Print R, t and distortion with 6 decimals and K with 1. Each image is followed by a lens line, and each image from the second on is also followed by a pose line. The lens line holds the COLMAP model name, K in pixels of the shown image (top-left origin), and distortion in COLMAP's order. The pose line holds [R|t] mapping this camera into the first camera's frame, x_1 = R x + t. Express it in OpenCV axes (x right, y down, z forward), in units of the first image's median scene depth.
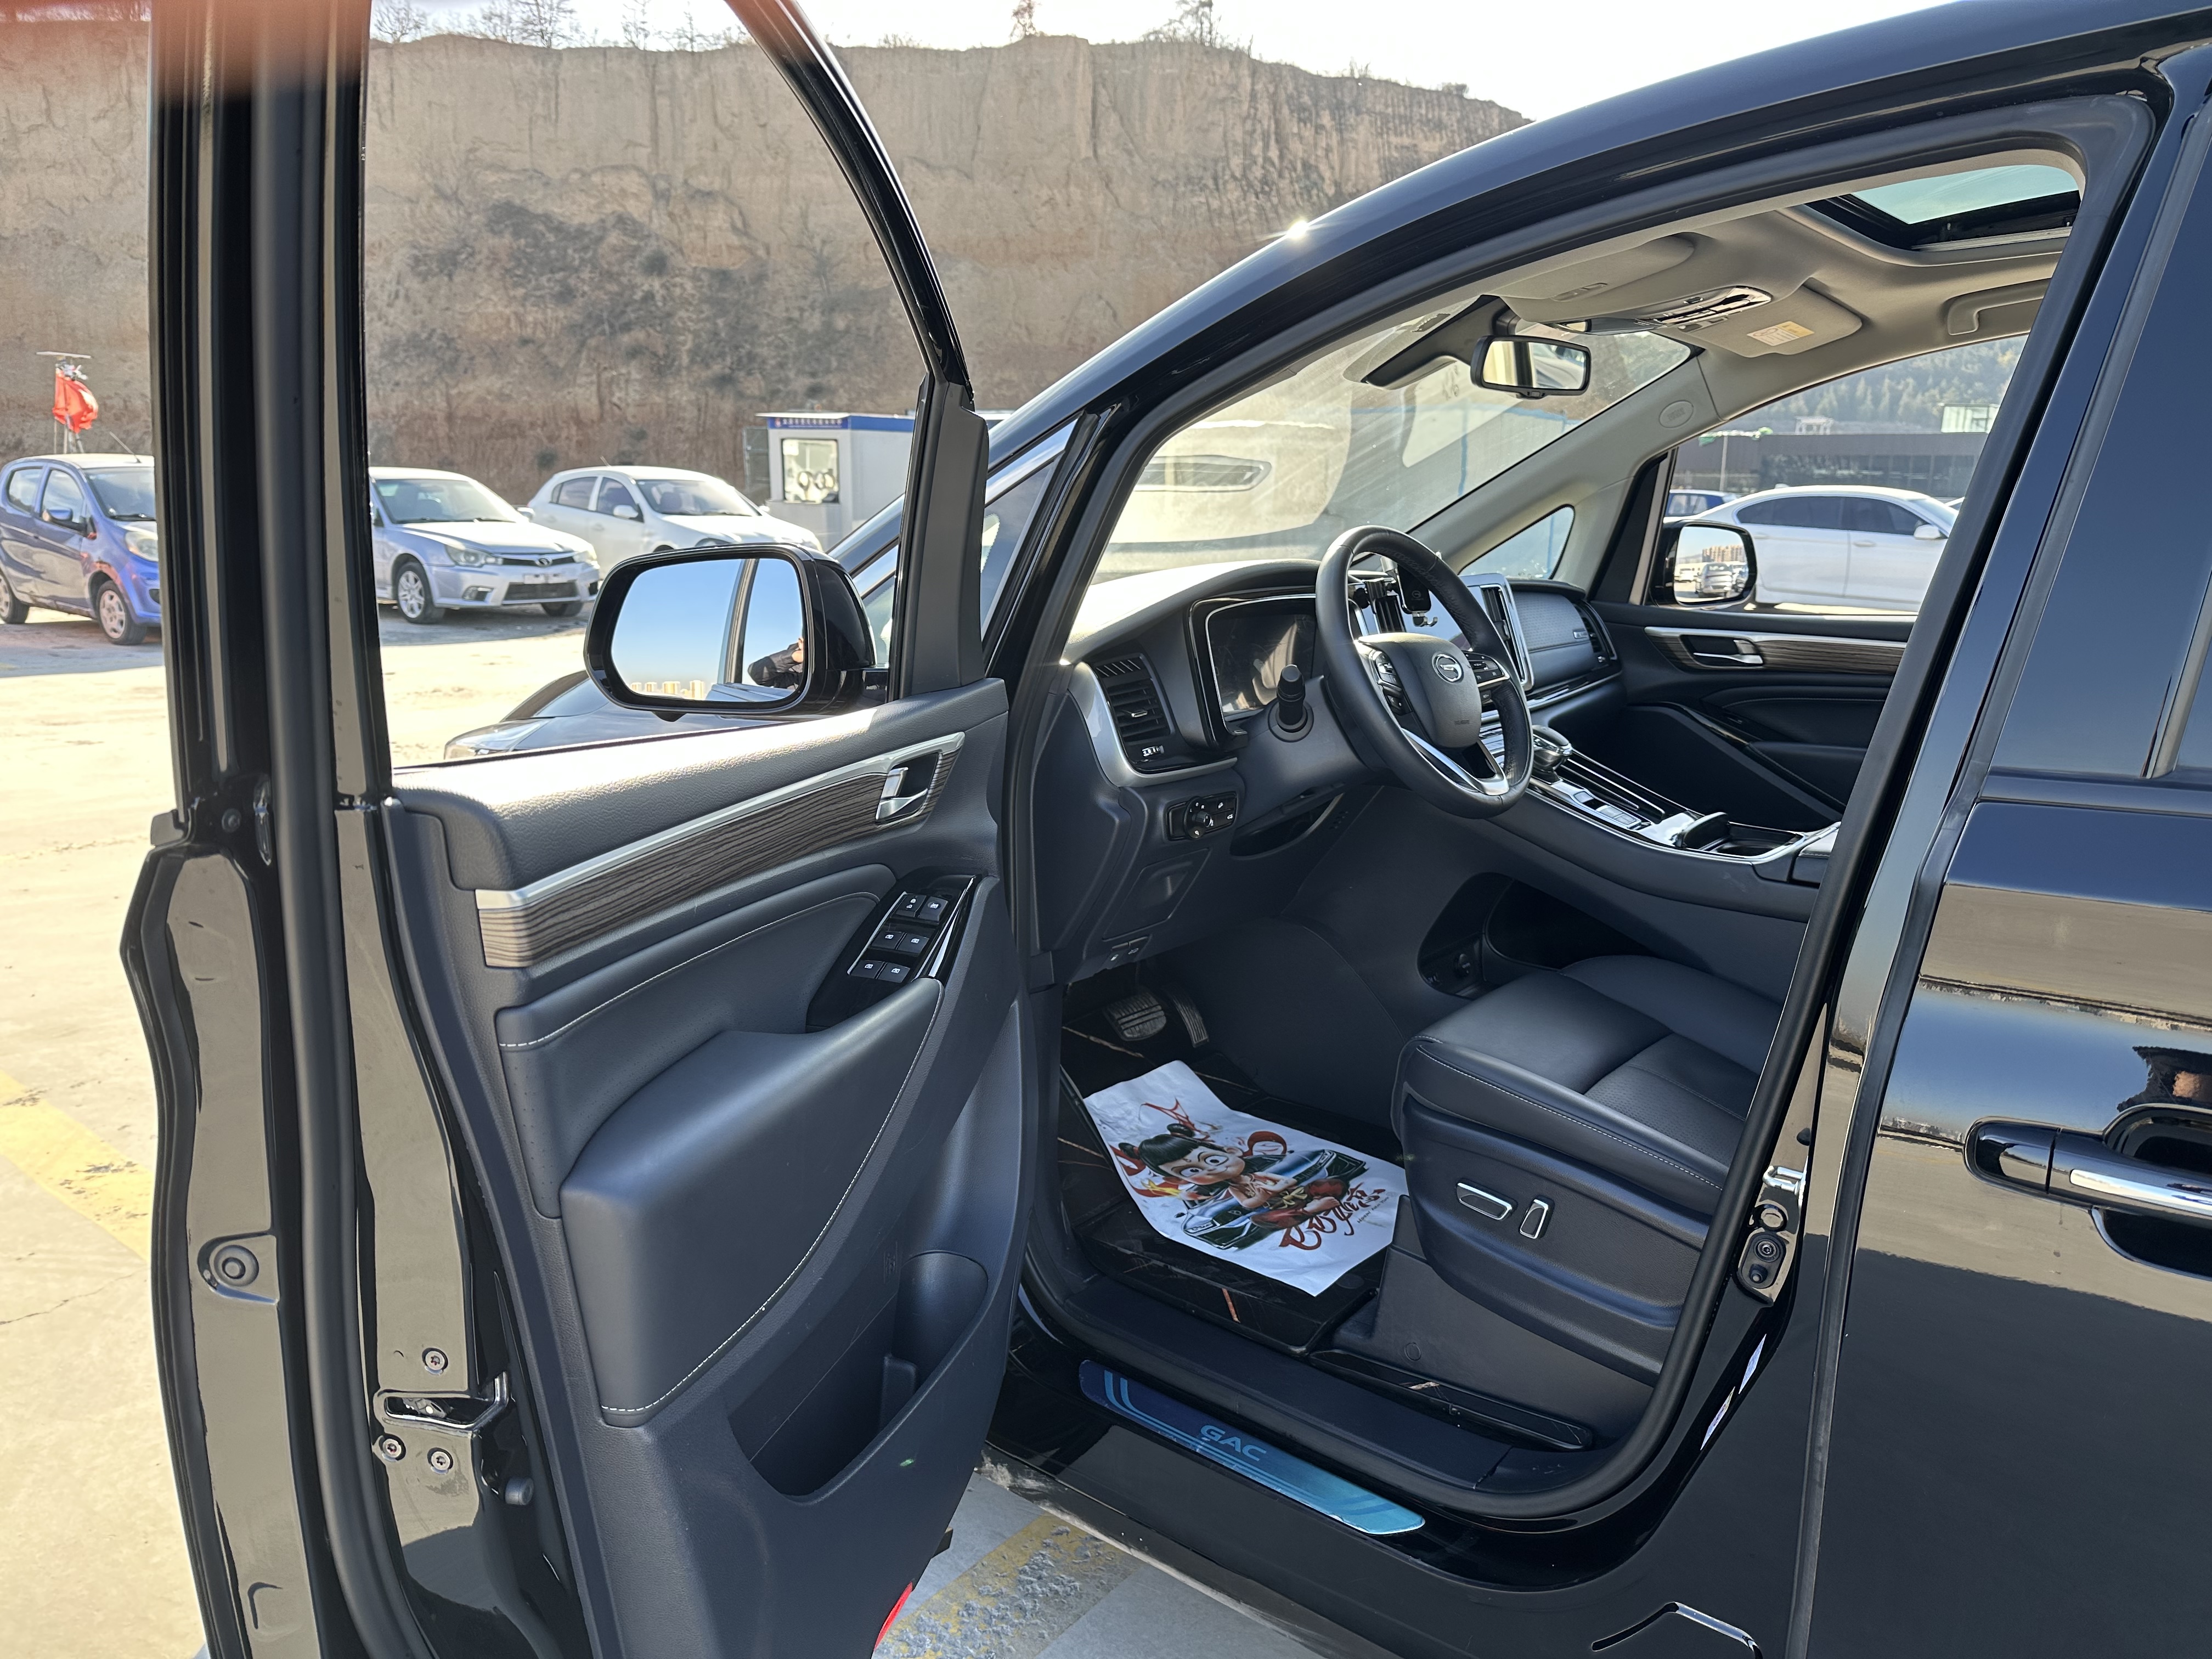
lens RADIAL K [[1509.5, 0, 1106.0], [0, 1509.5, 829.5], [0, 0, 1]] dist [0.131353, -0.102485]
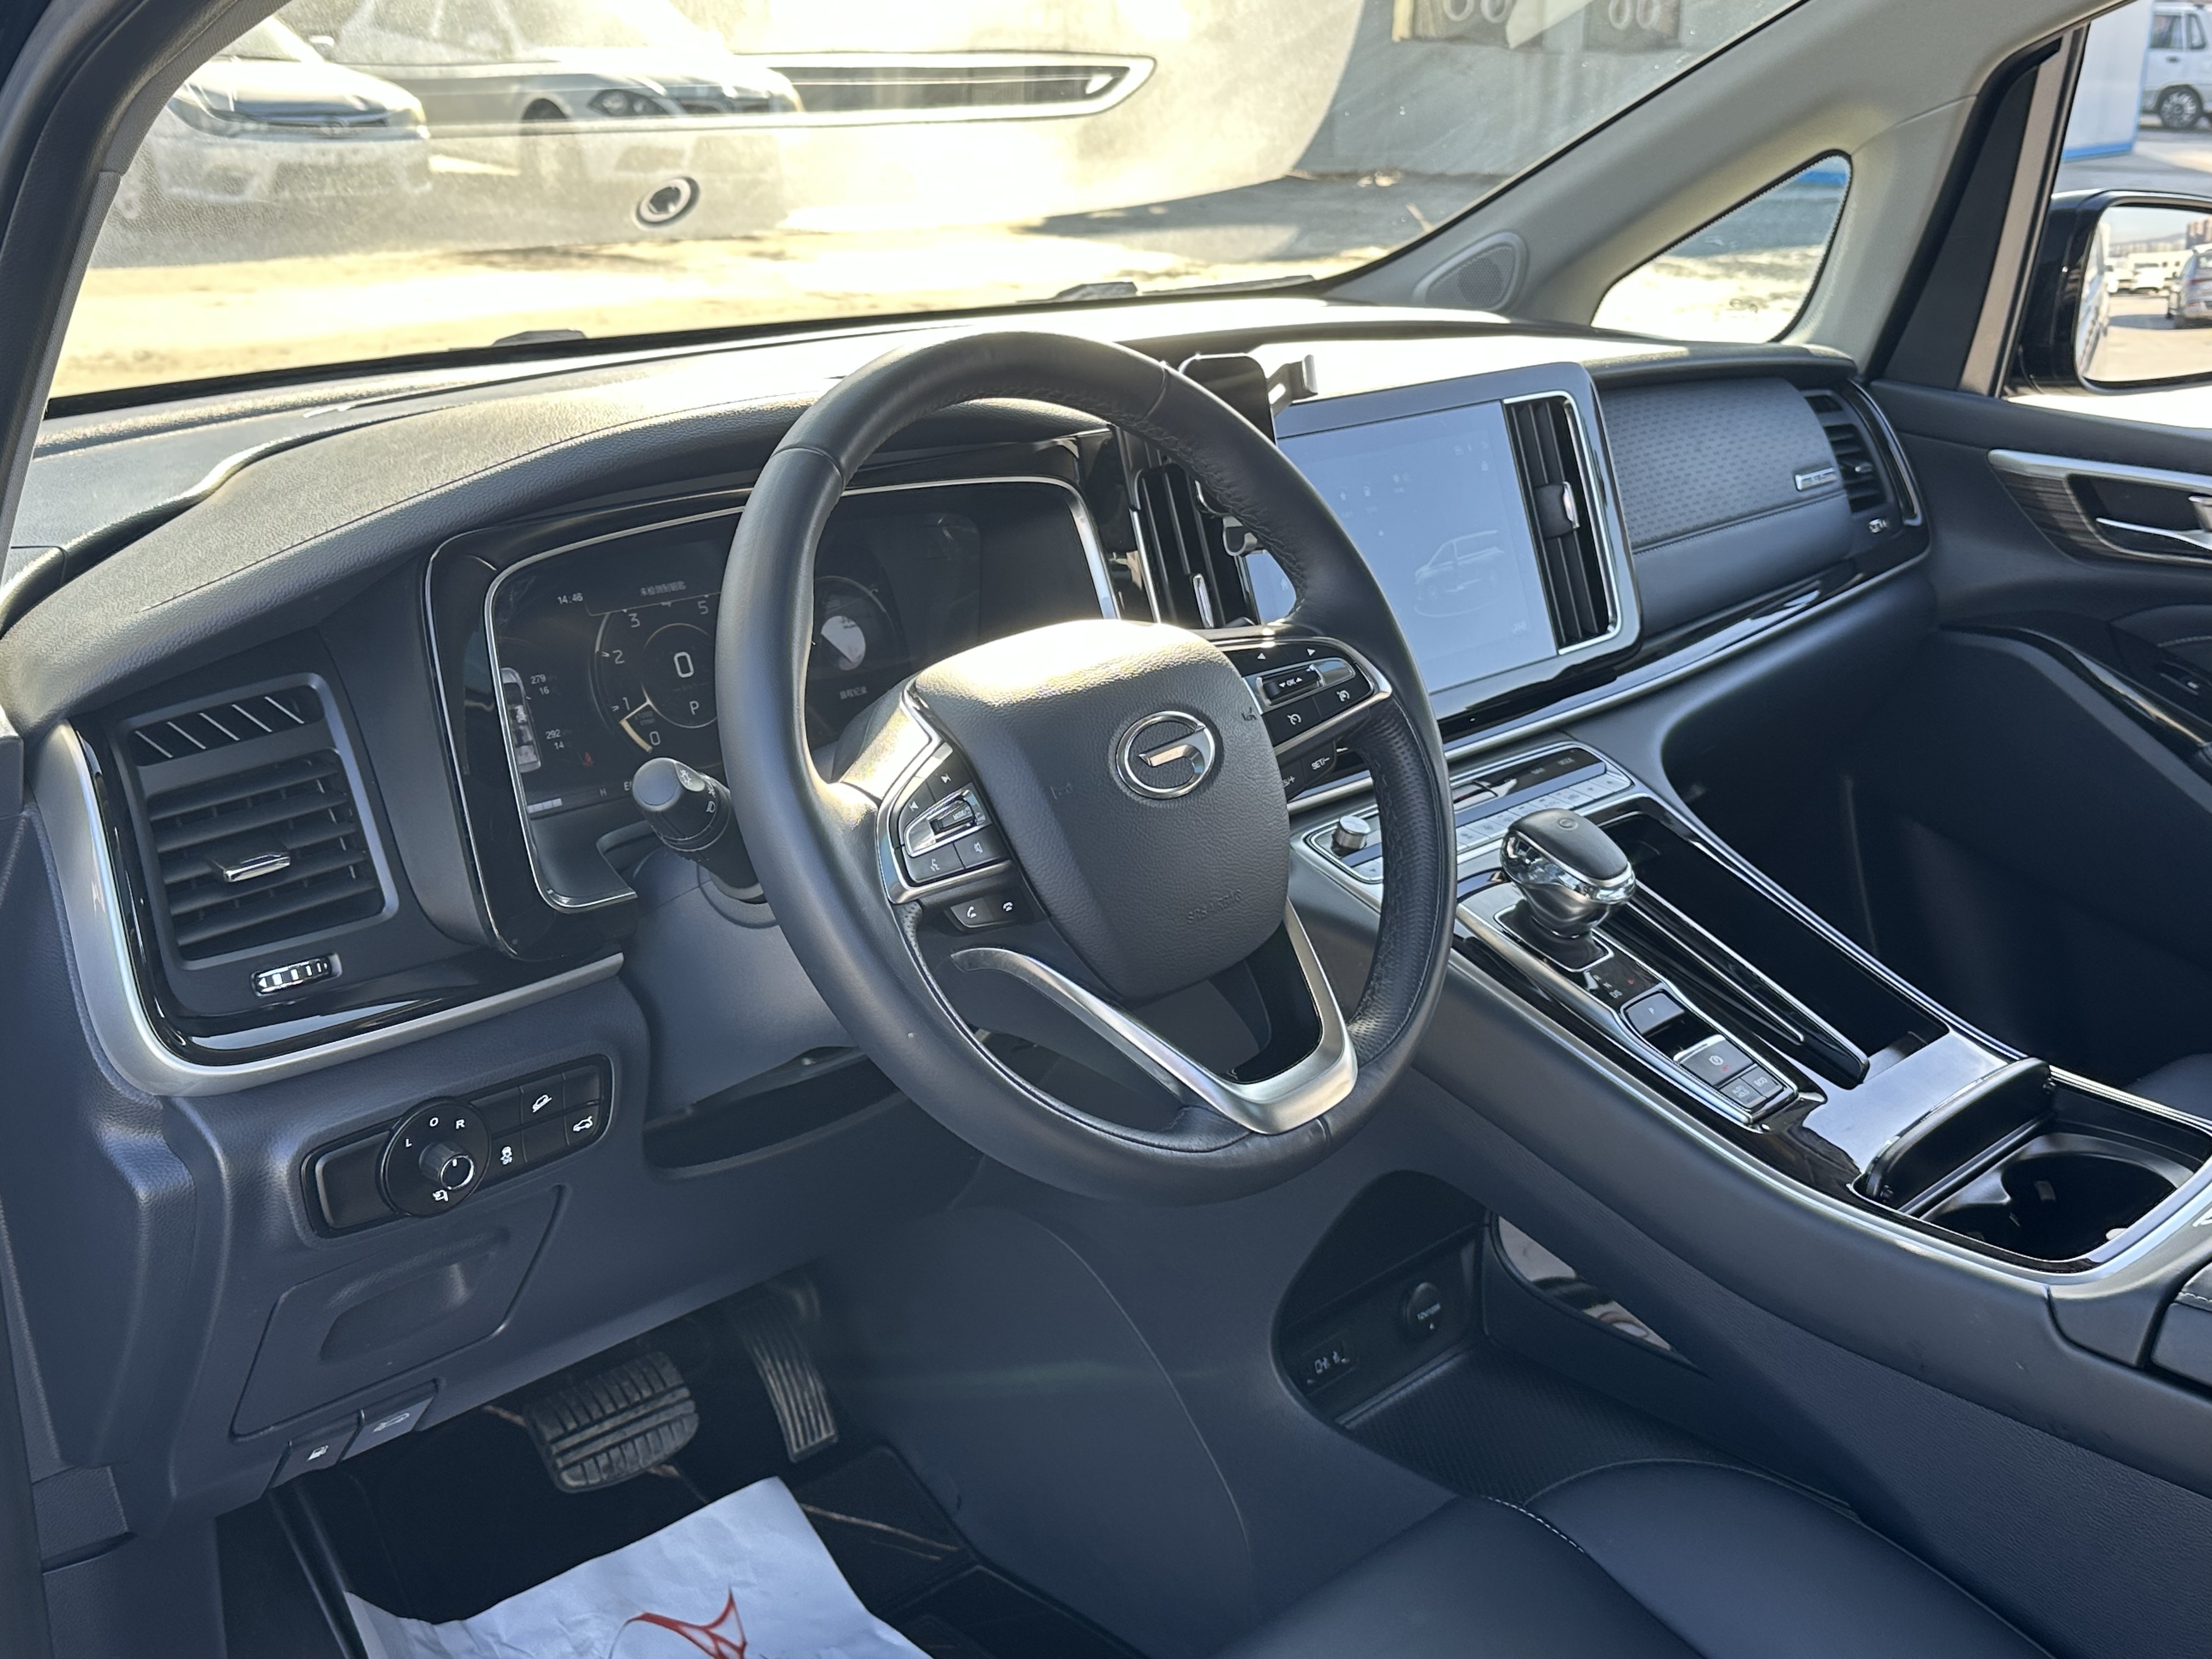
lens RADIAL K [[2401.7, 0, 1069.1], [0, 2401.7, 833.5], [0, 0, 1]] dist [0.200936, -0.482167]
pose [[0.995474, 0.038175, -0.087026, 0.189631], [-0.028445, 0.993477, 0.110427, -0.112068], [0.090674, -0.107452, 0.990067, 0.340526]]
